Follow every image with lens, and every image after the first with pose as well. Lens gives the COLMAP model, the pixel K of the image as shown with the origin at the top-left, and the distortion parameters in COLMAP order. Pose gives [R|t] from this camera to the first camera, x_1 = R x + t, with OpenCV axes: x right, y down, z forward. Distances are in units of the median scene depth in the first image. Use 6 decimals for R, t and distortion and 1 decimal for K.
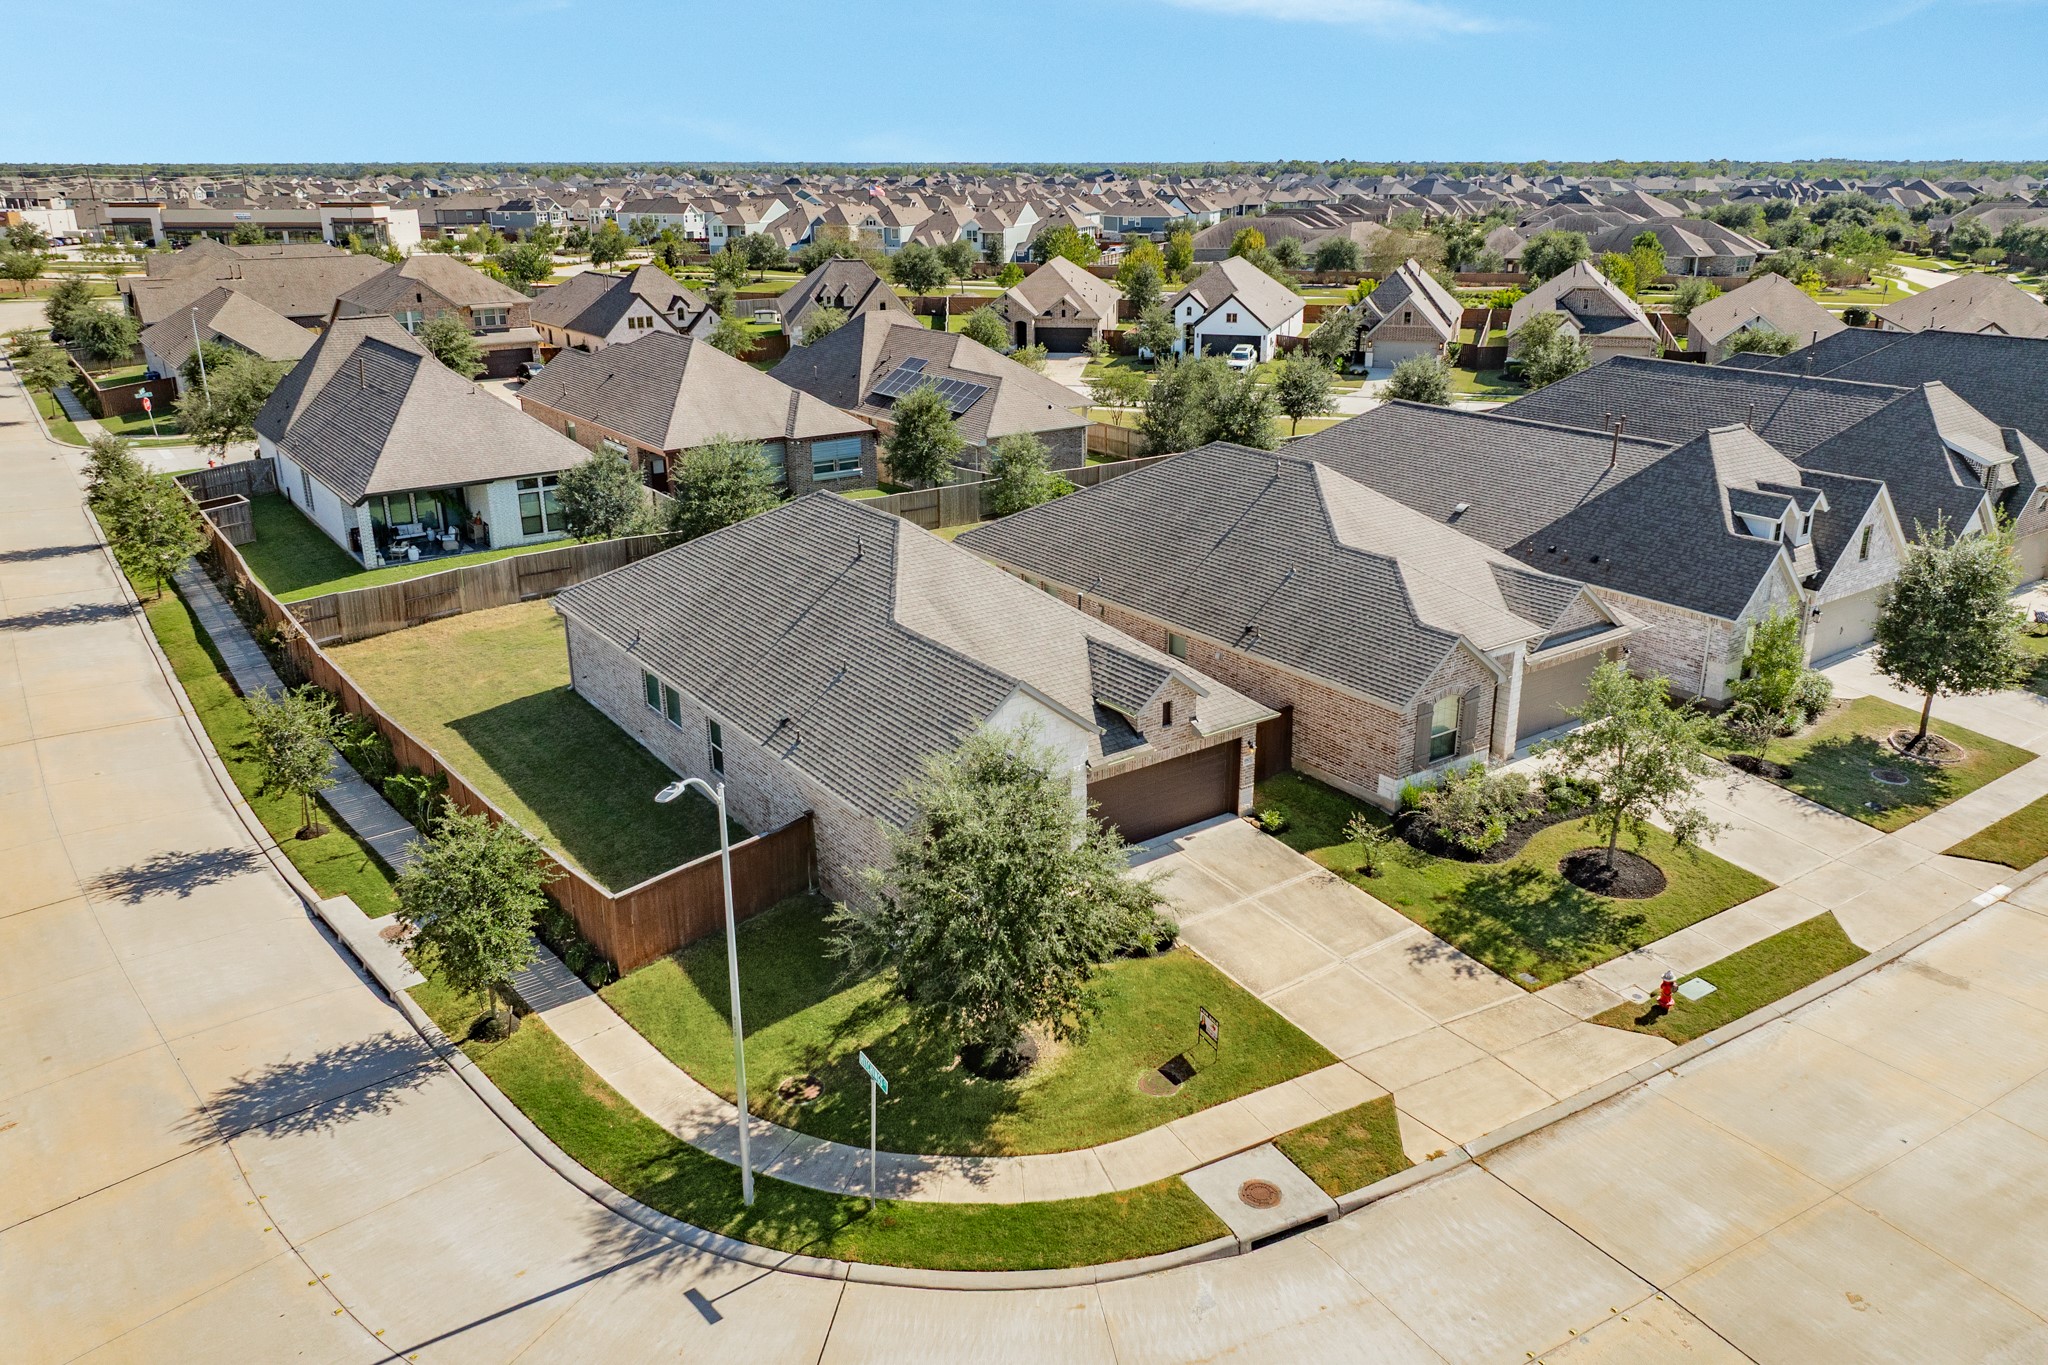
lens RADIAL K [[1447.7, 0, 1024.0], [0, 1447.7, 682.5], [0, 0, 1]] dist [-0.003750, -0.002219]
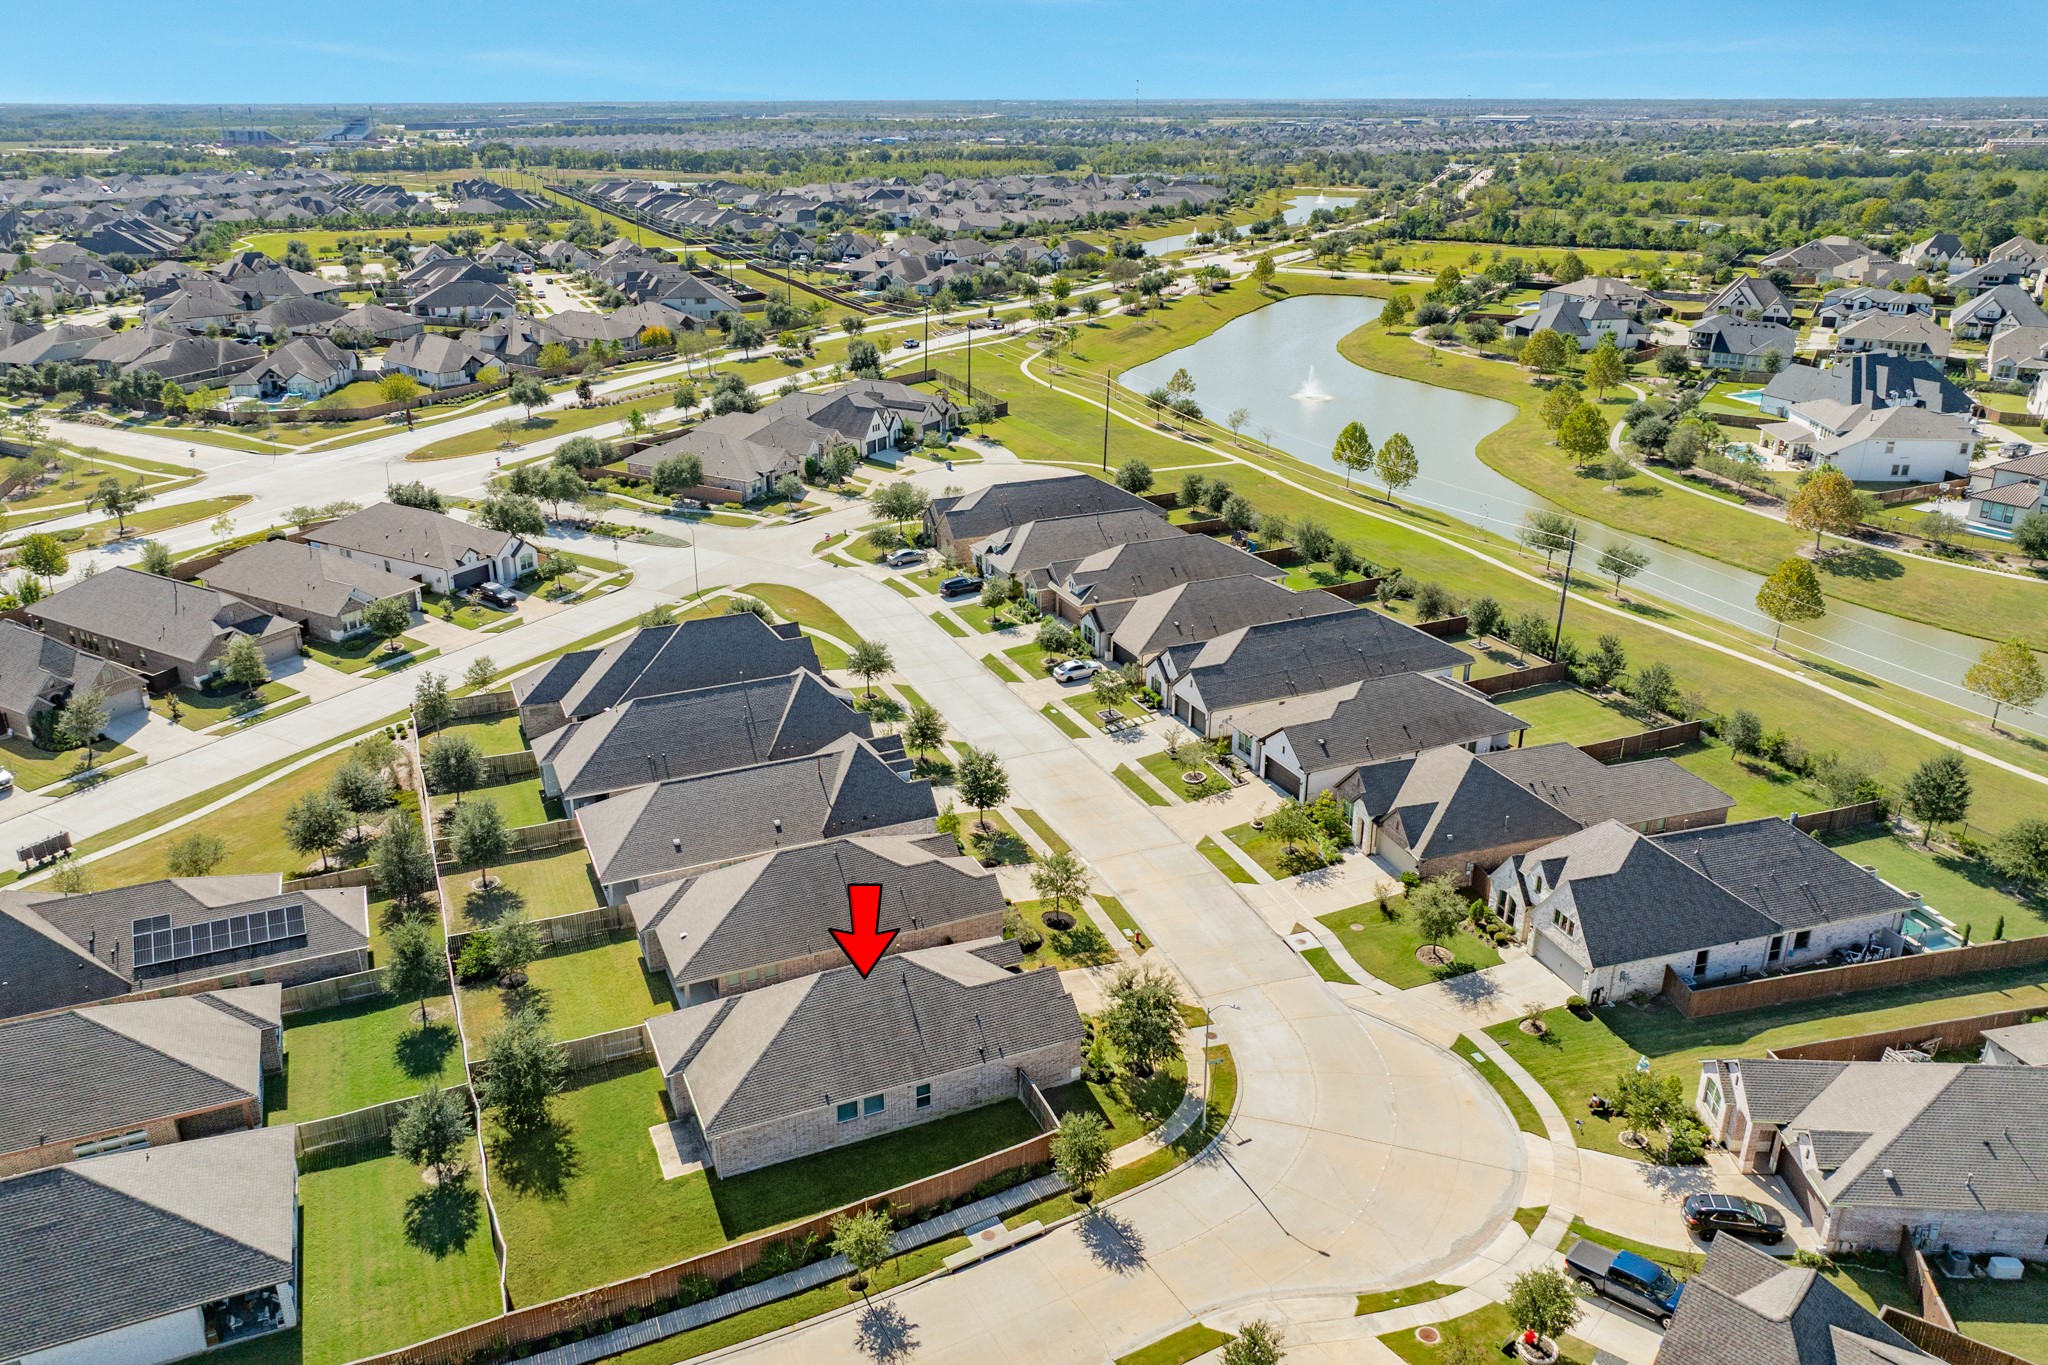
lens RADIAL K [[1465.0, 0, 1032.8], [0, 1465.0, 635.0], [0, 0, 1]] dist [0.036447, -0.085521]
pose [[0.204111, -0.333590, 0.920357, -1.942548], [0.326494, 0.909518, 0.257253, -1.068739], [-0.922898, 0.247983, 0.294558, 0.079819]]
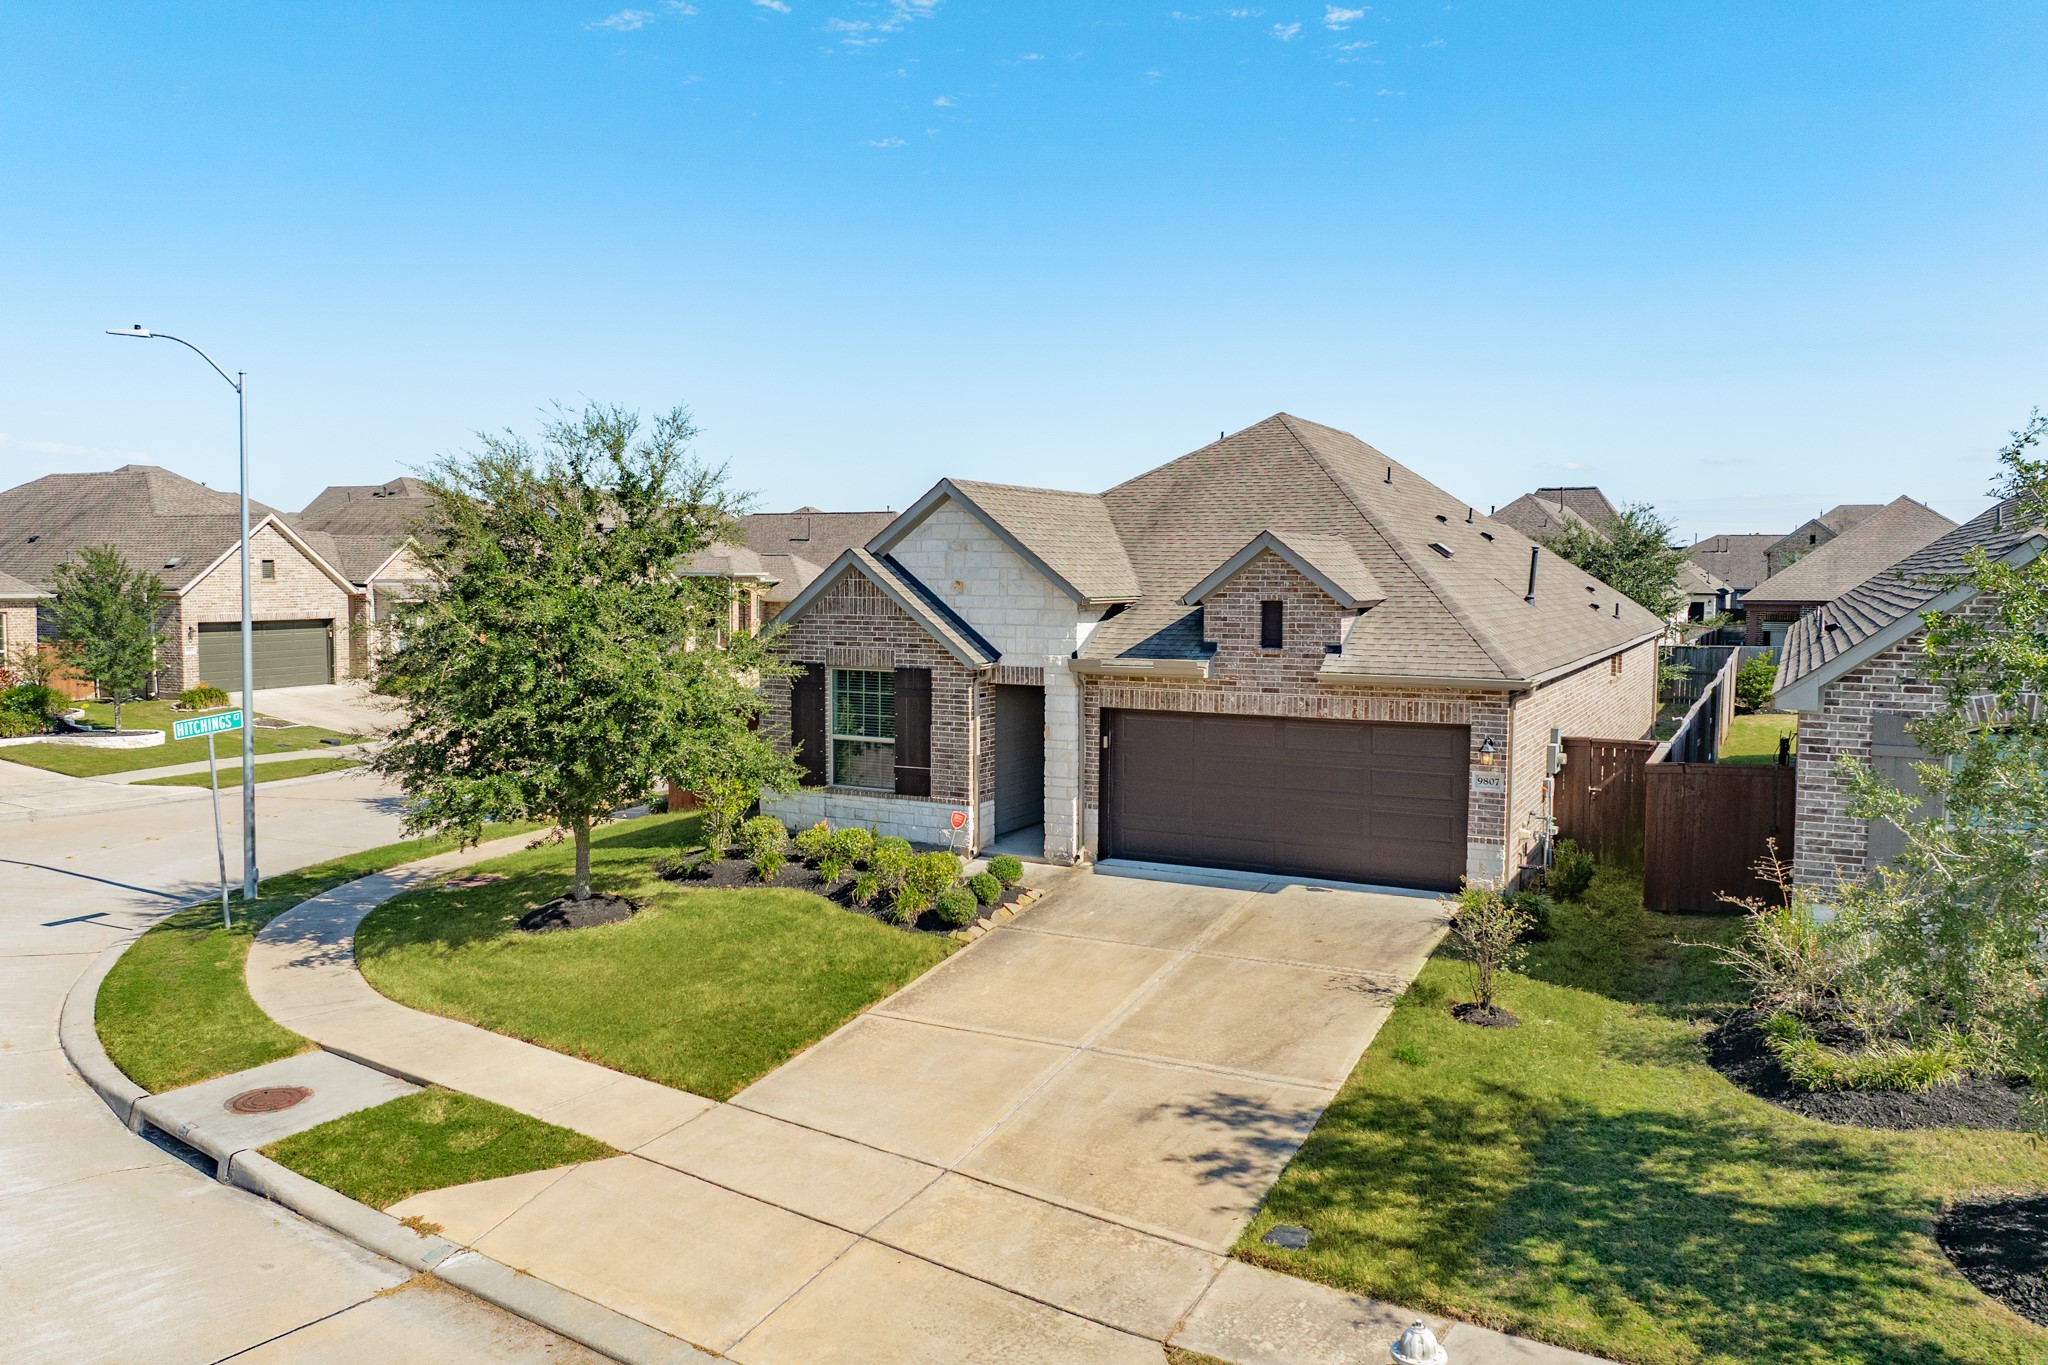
lens RADIAL K [[1465.0, 0, 1032.8], [0, 1465.0, 635.0], [0, 0, 1]] dist [0.036447, -0.085521]
pose [[0.446078, 0.043600, -0.893931, 0.539943], [-0.304870, 0.946480, -0.105969, 0.108819], [0.841468, 0.319803, 0.435497, 0.653174]]
